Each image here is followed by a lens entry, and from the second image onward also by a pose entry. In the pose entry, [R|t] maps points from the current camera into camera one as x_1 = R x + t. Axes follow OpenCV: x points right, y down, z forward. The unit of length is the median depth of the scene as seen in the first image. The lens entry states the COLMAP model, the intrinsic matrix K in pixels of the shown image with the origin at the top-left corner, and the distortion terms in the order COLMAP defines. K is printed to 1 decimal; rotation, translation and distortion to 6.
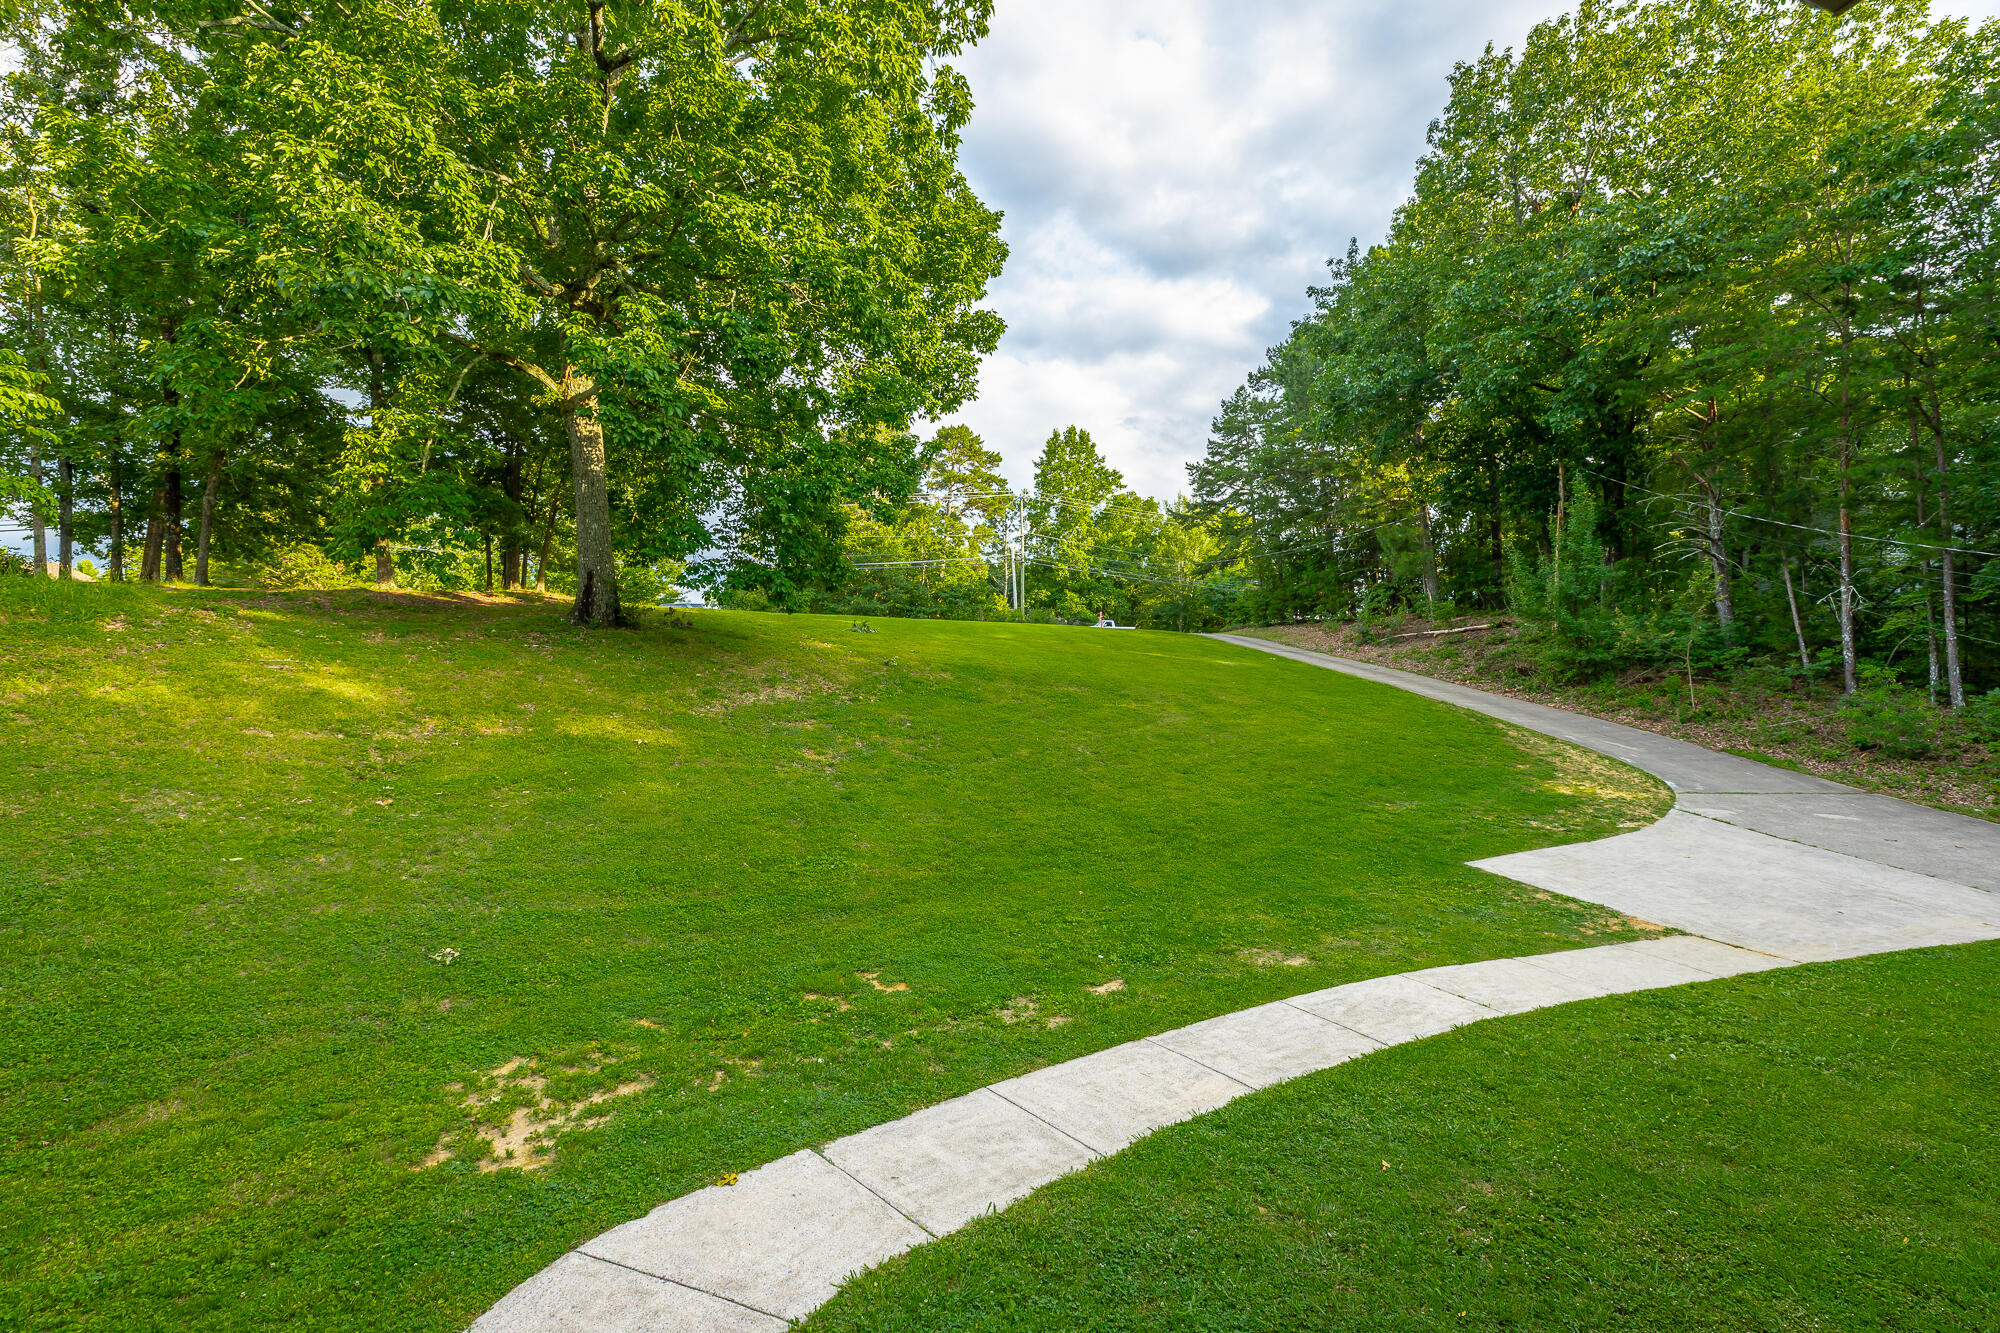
lens RADIAL K [[895.0, 0, 996.0], [0, 895.0, 668.6], [0, 0, 1]] dist [0.005272, -0.000263]
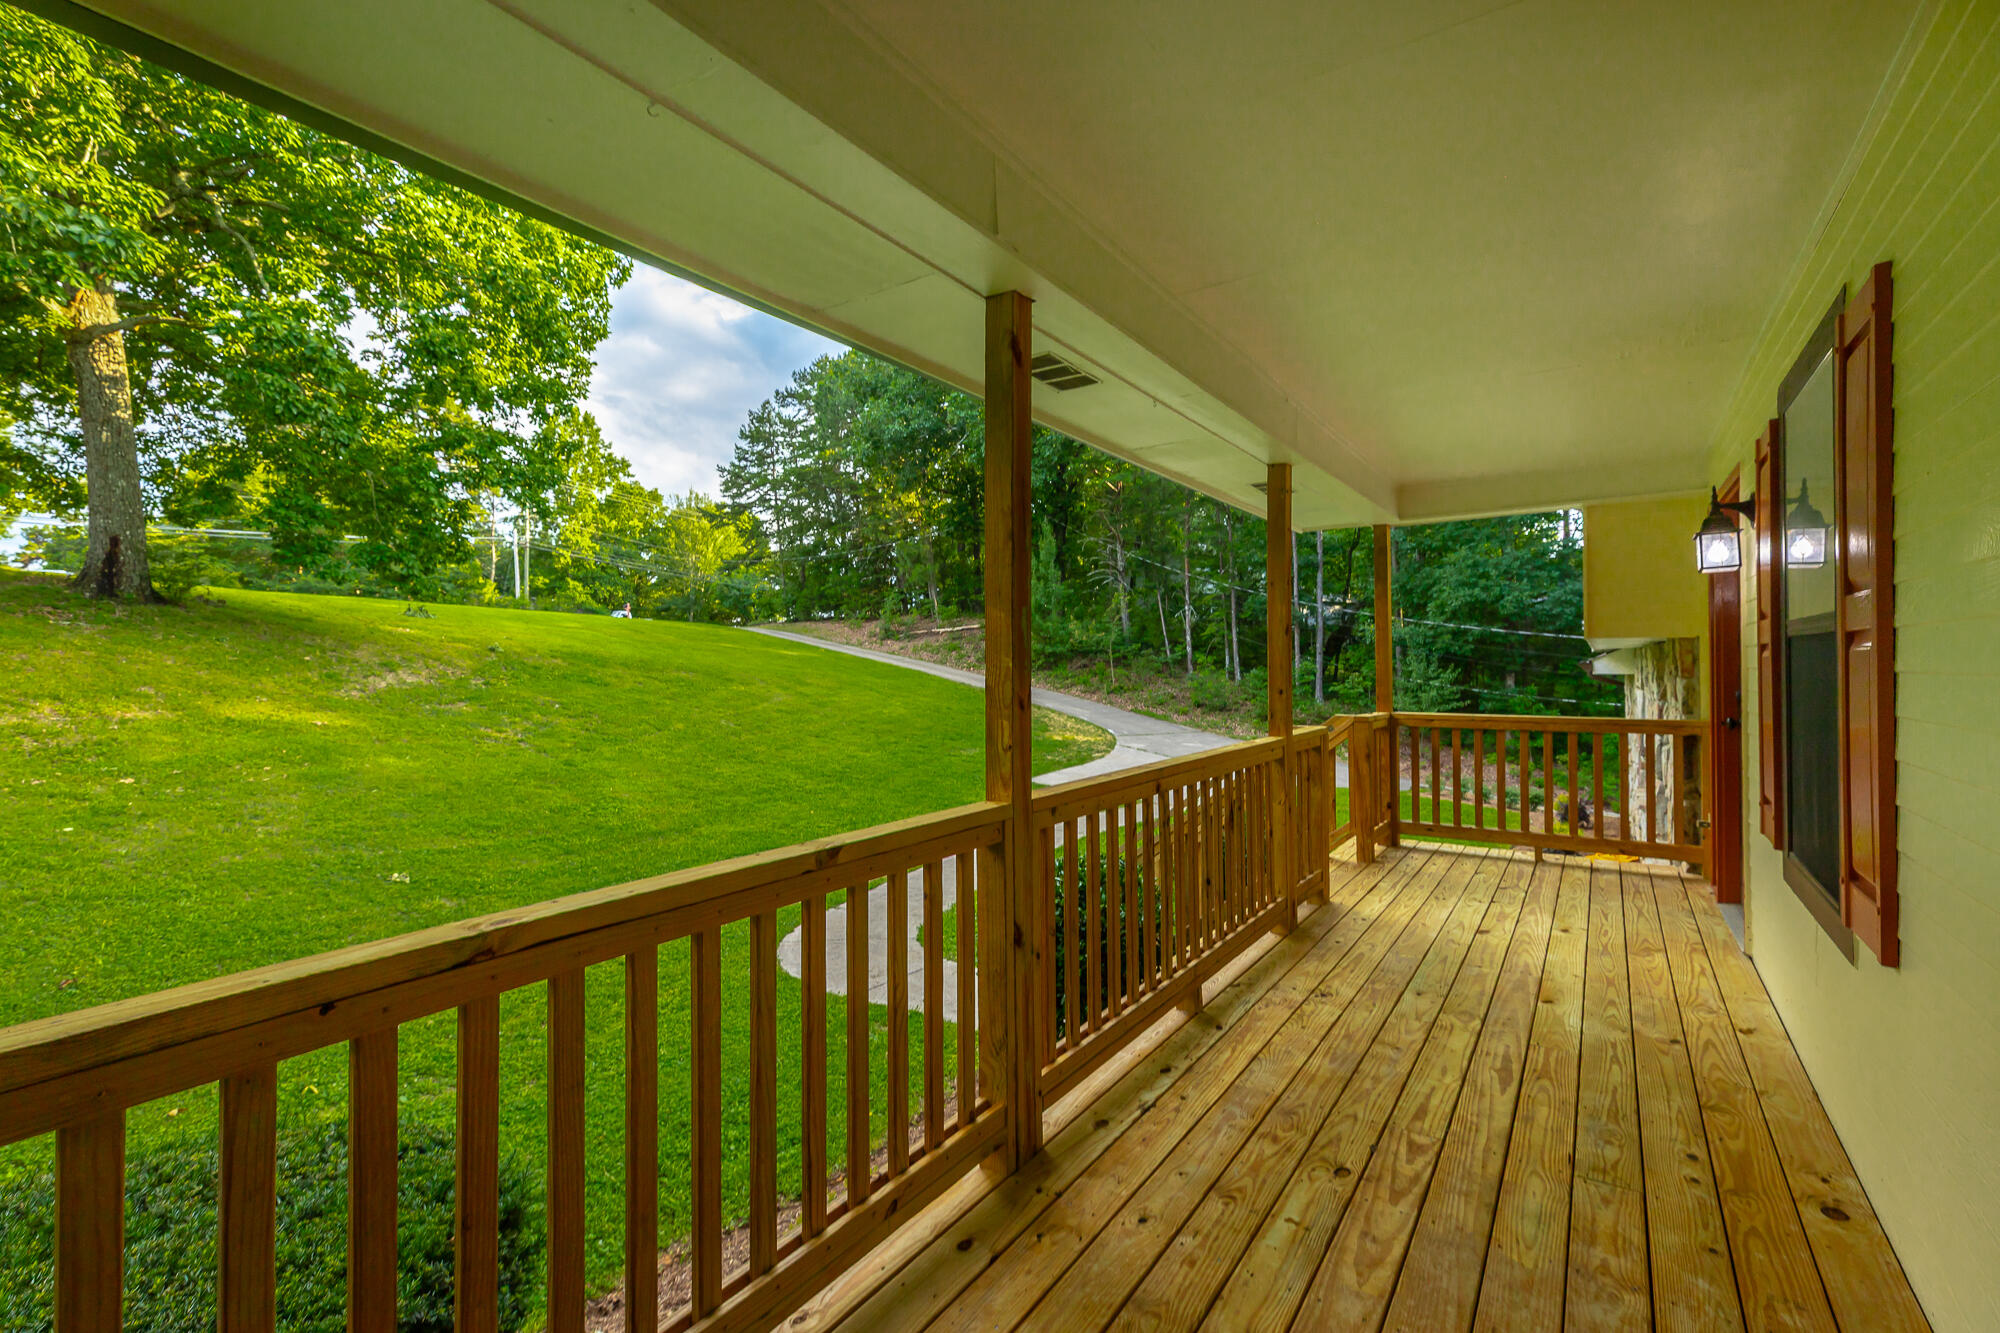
lens RADIAL K [[895.0, 0, 990.2], [0, 895.0, 654.9], [0, 0, 1]] dist [0.005272, -0.000263]
pose [[0.843692, 0.005839, 0.536796, -0.198668], [-0.000548, 0.999950, -0.010016, 0.010685], [-0.536828, 0.008156, 0.843652, -0.148090]]
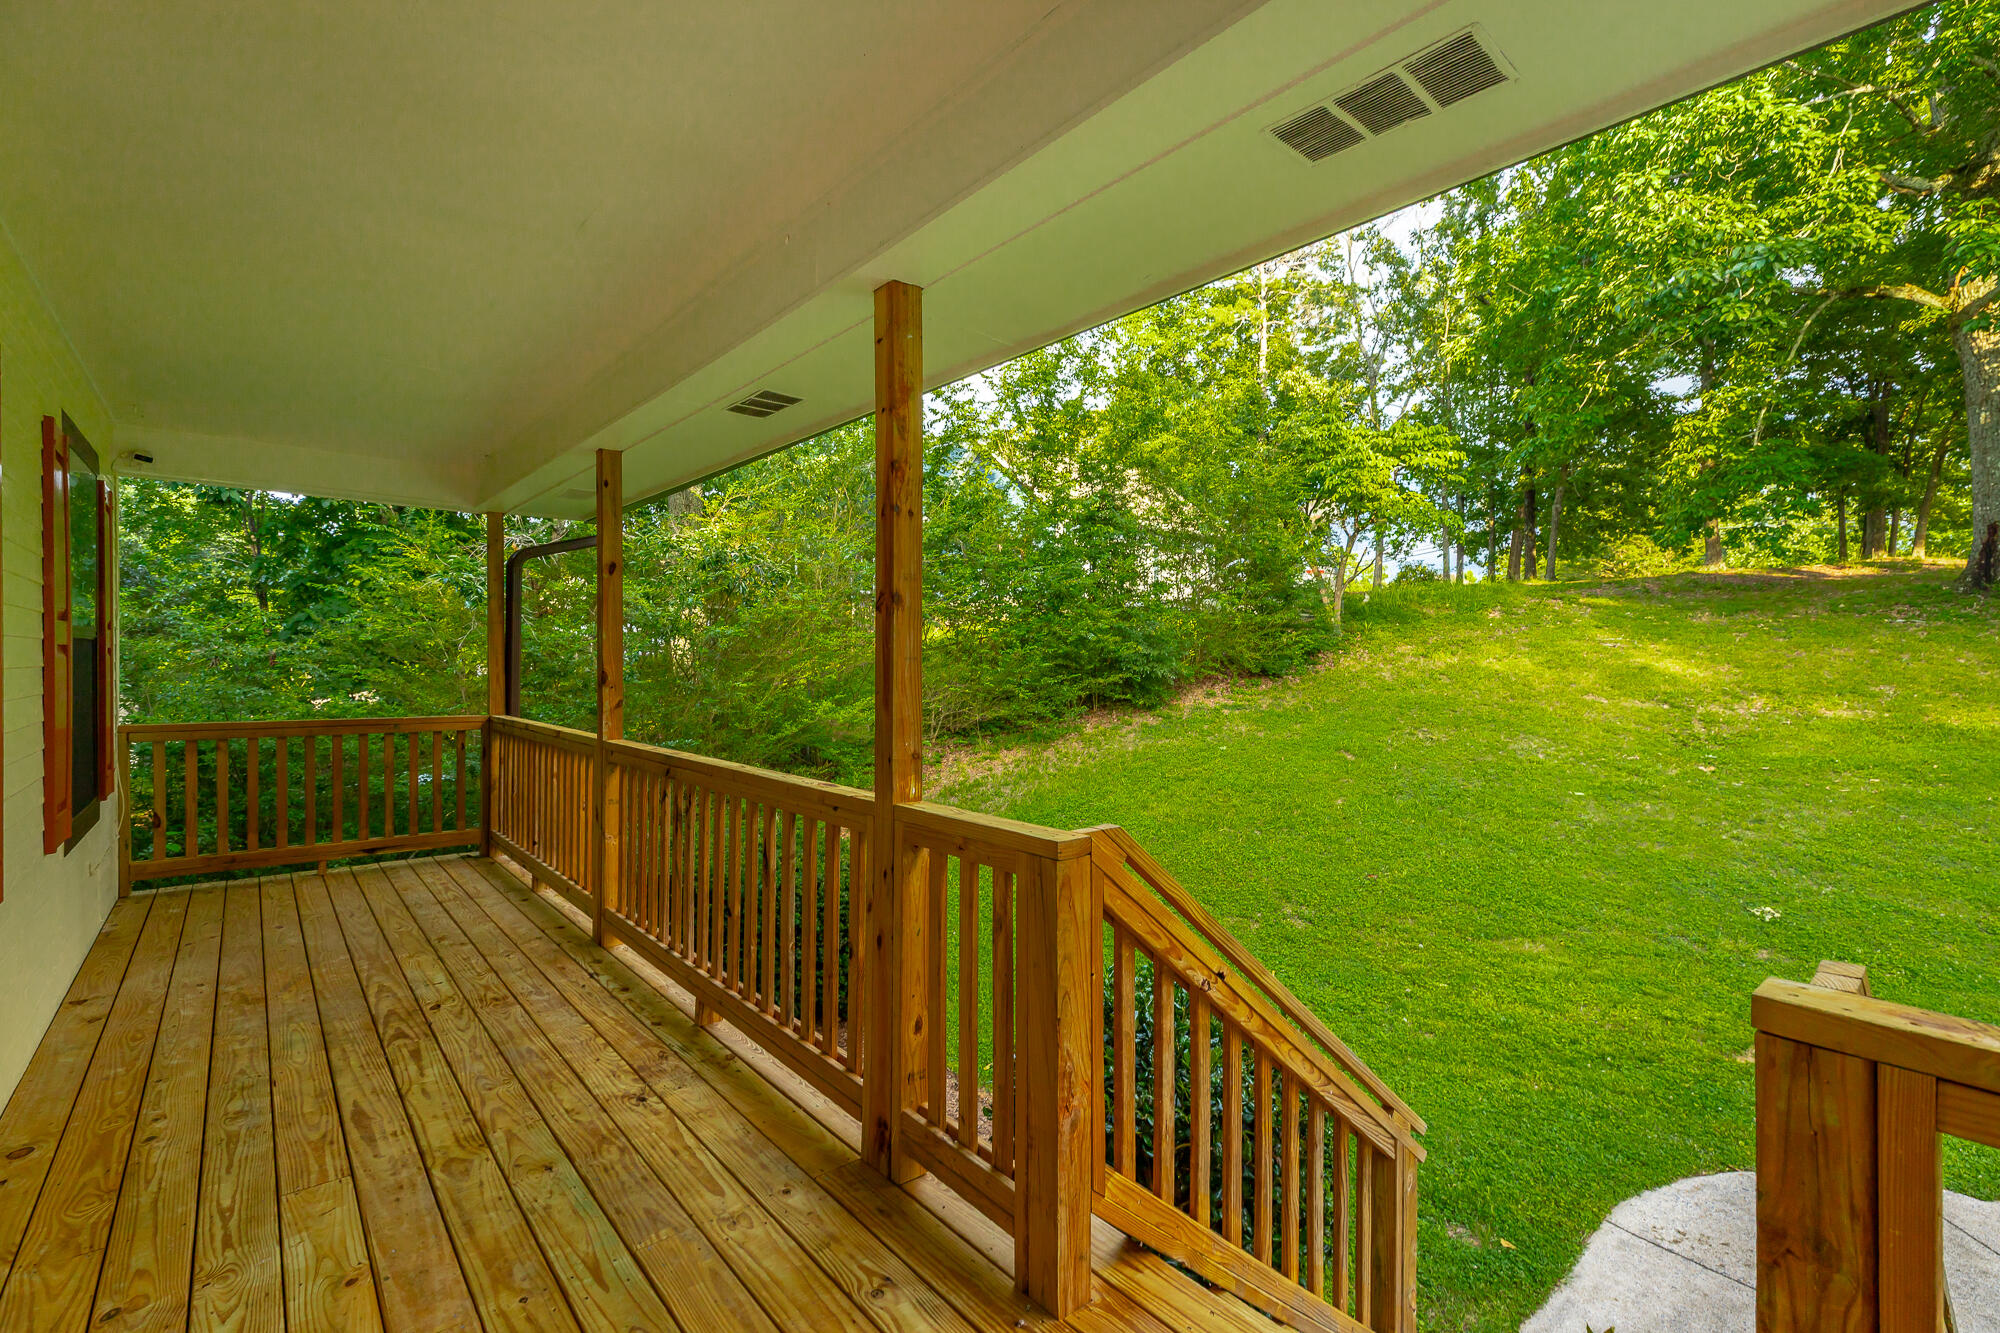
lens RADIAL K [[895.0, 0, 1000.2], [0, 895.0, 656.6], [0, 0, 1]] dist [0.005272, -0.000263]
pose [[0.294852, 0.004912, -0.955530, 0.036919], [-0.006194, 0.999976, 0.003229, 0.009073], [0.955523, 0.004967, 0.294875, -0.047649]]
